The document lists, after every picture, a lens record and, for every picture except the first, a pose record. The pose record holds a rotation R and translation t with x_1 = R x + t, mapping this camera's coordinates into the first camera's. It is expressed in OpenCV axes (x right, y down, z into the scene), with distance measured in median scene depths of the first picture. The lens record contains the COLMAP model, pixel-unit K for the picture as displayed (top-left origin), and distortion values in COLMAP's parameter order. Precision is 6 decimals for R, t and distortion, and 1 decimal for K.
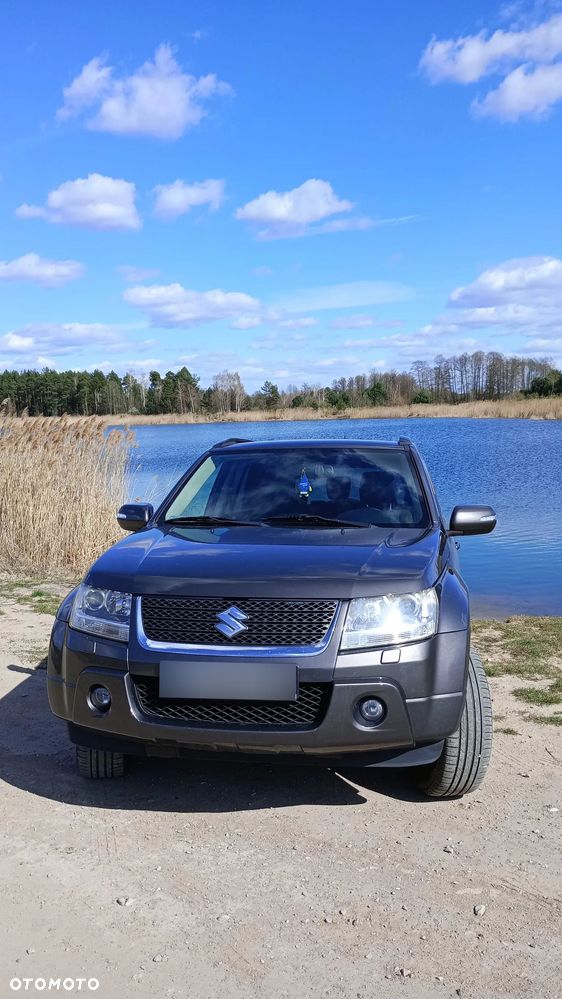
lens RADIAL K [[812.9, 0, 288.0], [0, 812.9, 496.4], [0, 0, 1]] dist [0.065513, -0.060353]
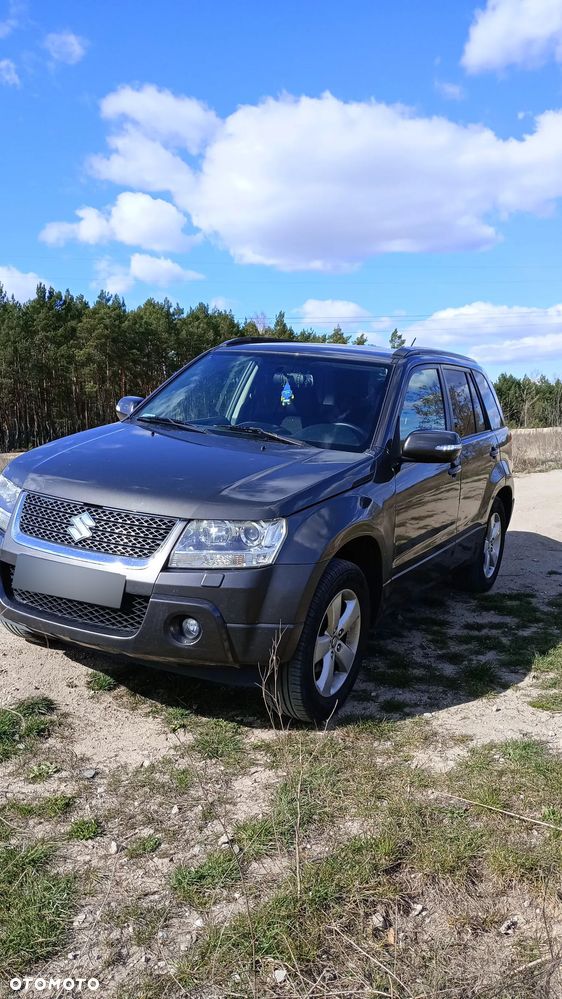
lens RADIAL K [[811.6, 0, 287.1], [0, 811.6, 502.9], [0, 0, 1]] dist [0.108266, -0.130298]
pose [[0.951024, 0.119957, -0.284894, 0.479842], [-0.073563, 0.982982, 0.168329, -0.074030], [0.300238, -0.139127, 0.943664, 0.085138]]
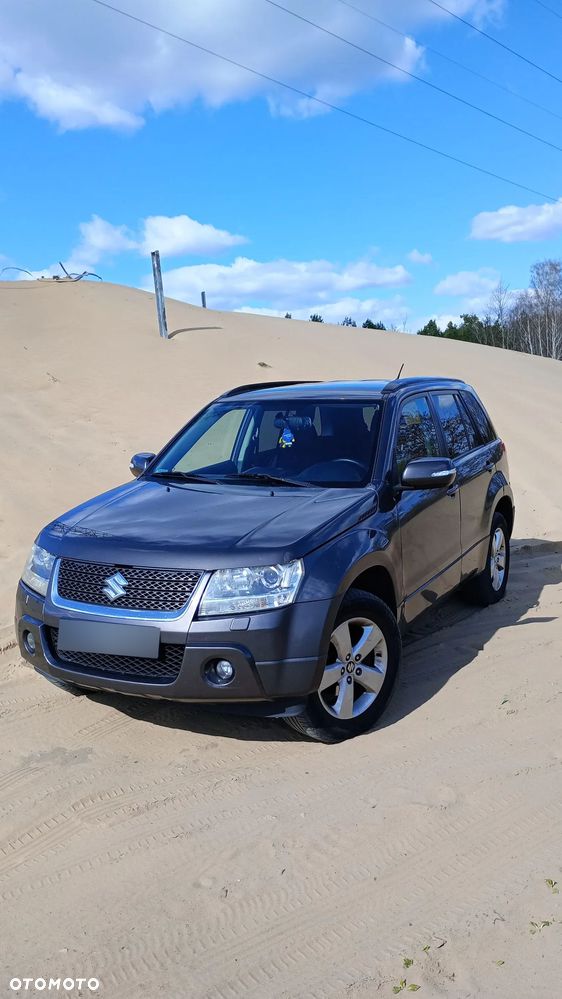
lens RADIAL K [[812.9, 0, 288.0], [0, 812.9, 496.4], [0, 0, 1]] dist [0.065513, -0.060353]
pose [[0.955243, 0.009763, -0.295660, 0.502440], [0.032763, 0.989815, 0.138537, -0.124252], [0.294001, -0.142023, 0.945195, -0.002377]]
